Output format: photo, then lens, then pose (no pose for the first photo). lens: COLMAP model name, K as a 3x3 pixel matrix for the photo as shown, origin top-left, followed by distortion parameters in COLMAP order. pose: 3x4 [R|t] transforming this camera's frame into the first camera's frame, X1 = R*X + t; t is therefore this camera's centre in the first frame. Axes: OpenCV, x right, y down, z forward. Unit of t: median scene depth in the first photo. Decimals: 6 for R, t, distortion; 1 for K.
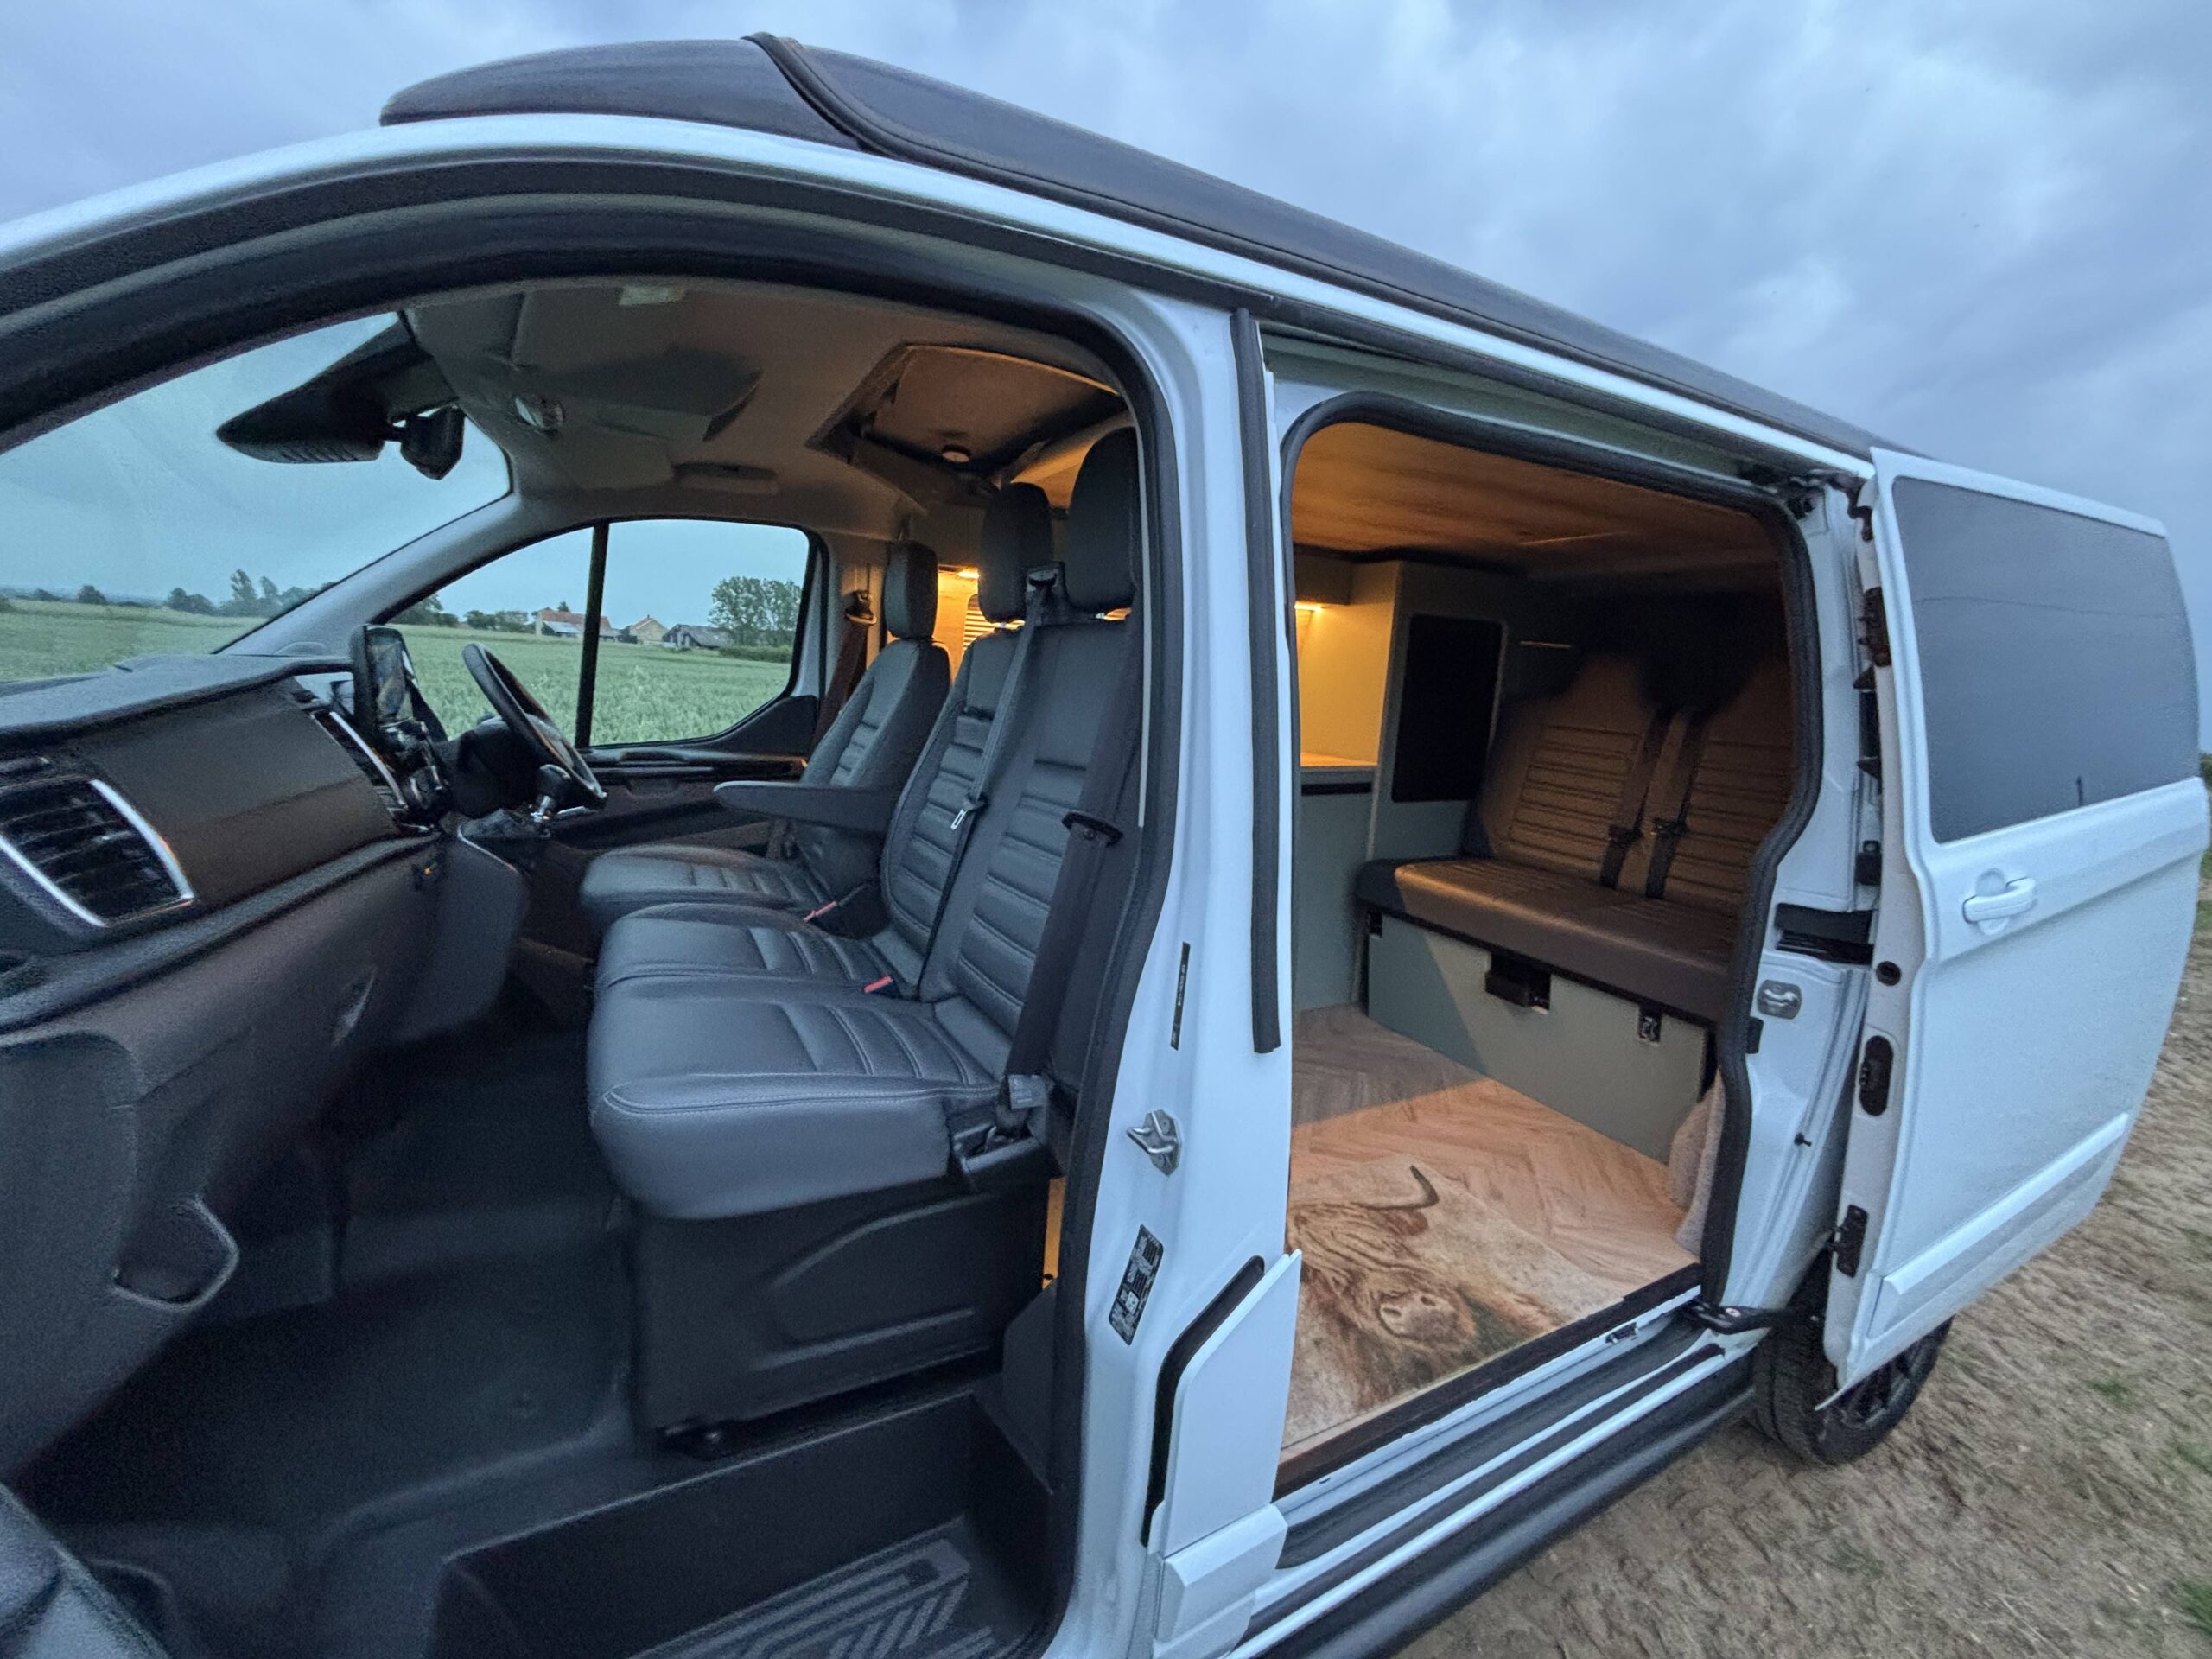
lens RADIAL K [[906.4, 0, 1106.0], [0, 906.4, 829.5], [0, 0, 1]] dist [0.001994, 0.000388]
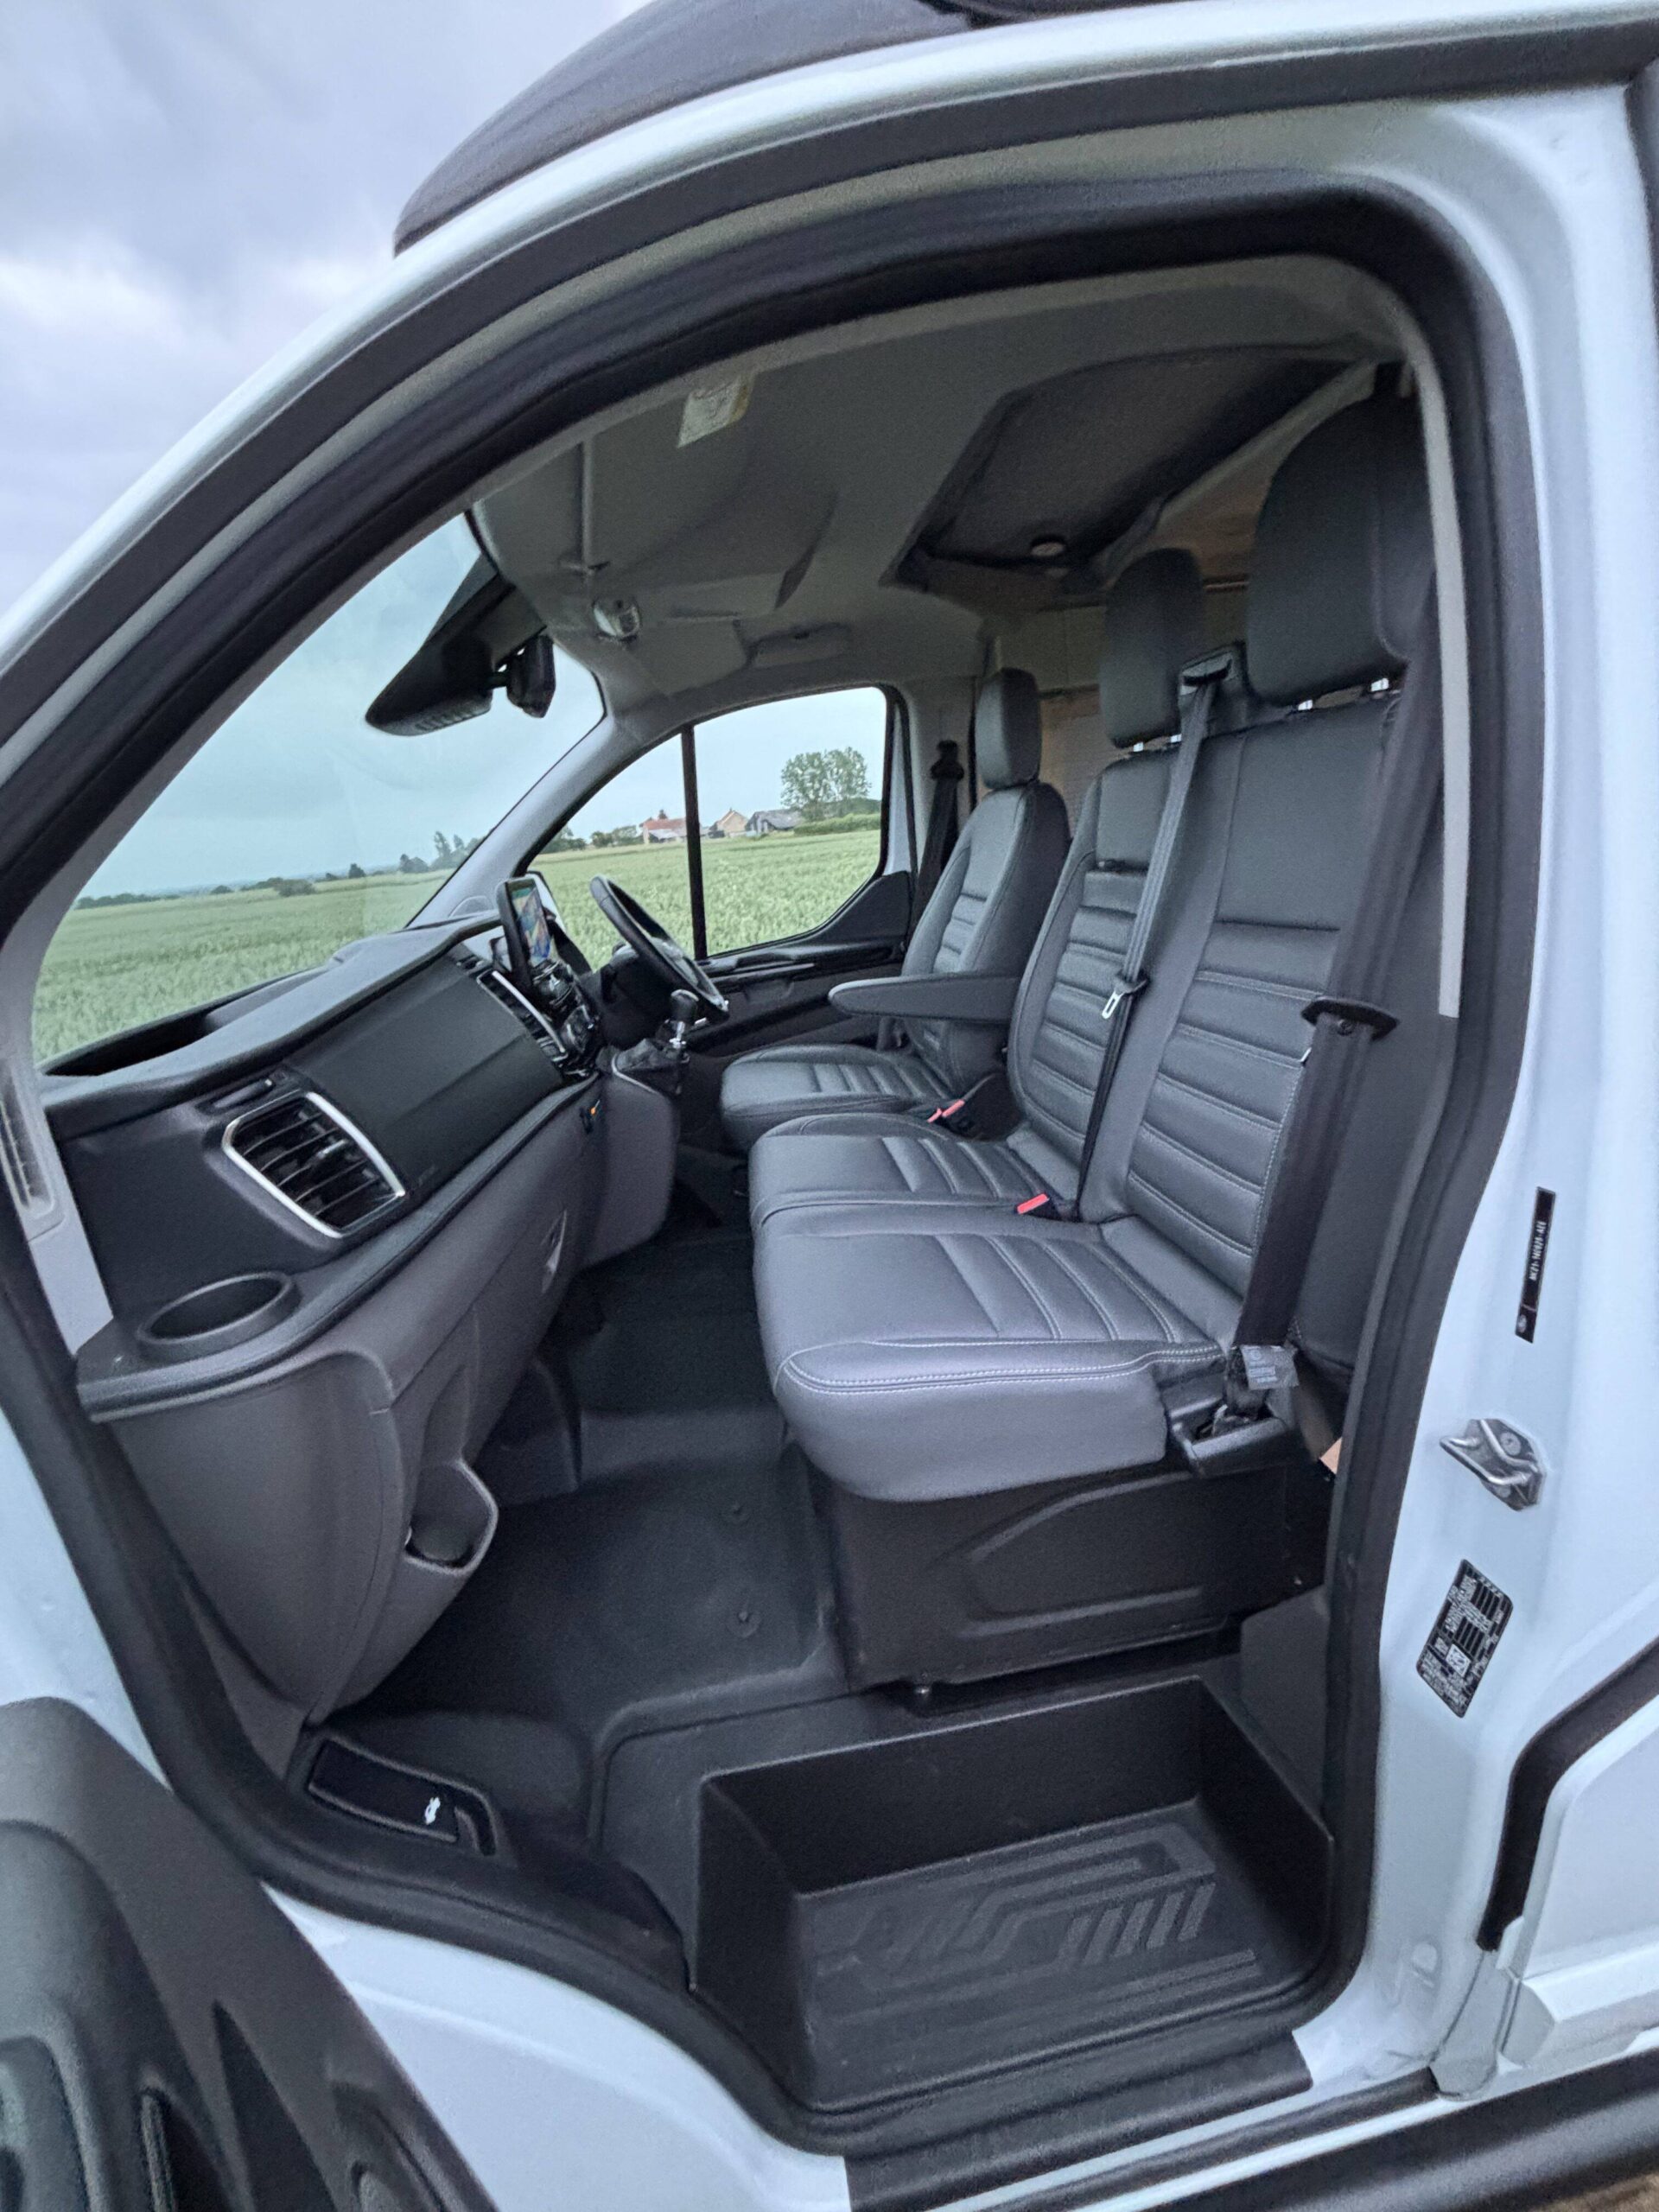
lens RADIAL K [[881.7, 0, 829.5], [0, 881.7, 1106.0], [0, 0, 1]] dist [0.011644, -0.000116]
pose [[0.922942, -0.058530, -0.380462, -0.104557], [0.115346, 0.985008, 0.128279, -0.056030], [0.367250, -0.162279, 0.915856, 0.163725]]
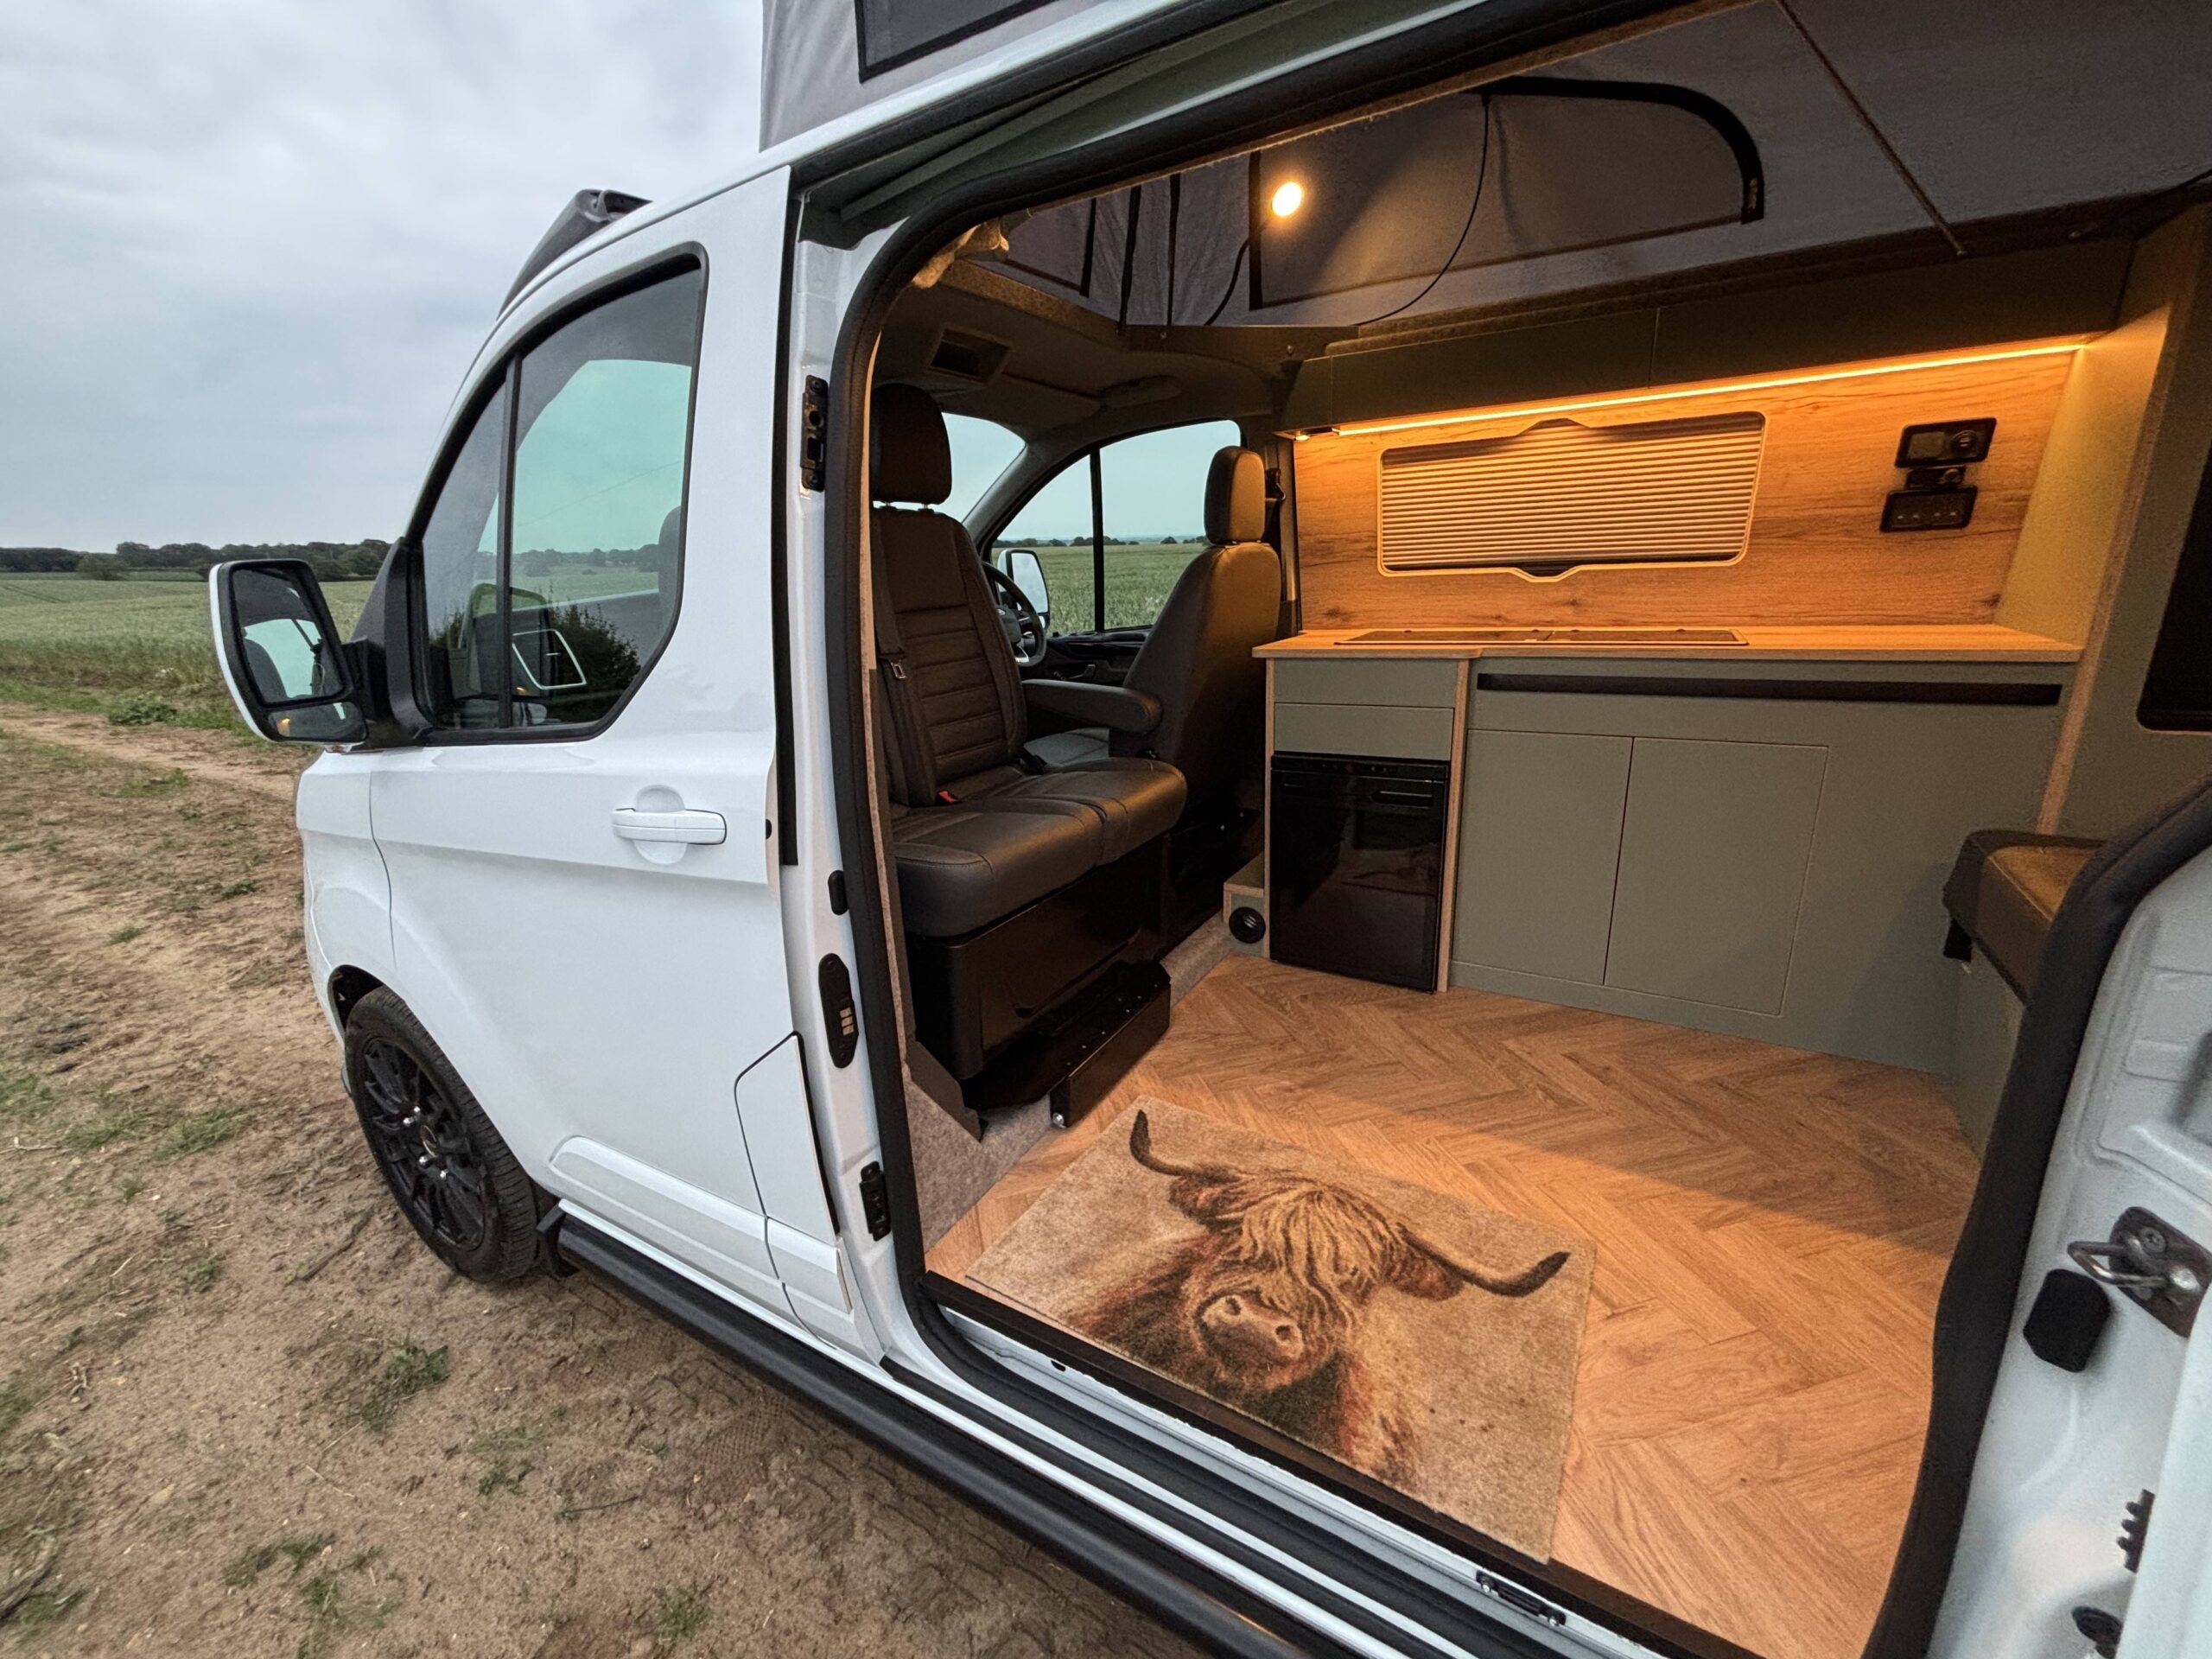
lens RADIAL K [[903.0, 0, 1106.0], [0, 903.0, 829.5], [0, 0, 1]] dist [0.000513, 0.000005]
pose [[0.502262, 0.176936, -0.846420, 0.841545], [-0.076168, 0.984090, 0.160517, -0.021314], [0.861355, -0.016151, 0.507747, 0.465694]]
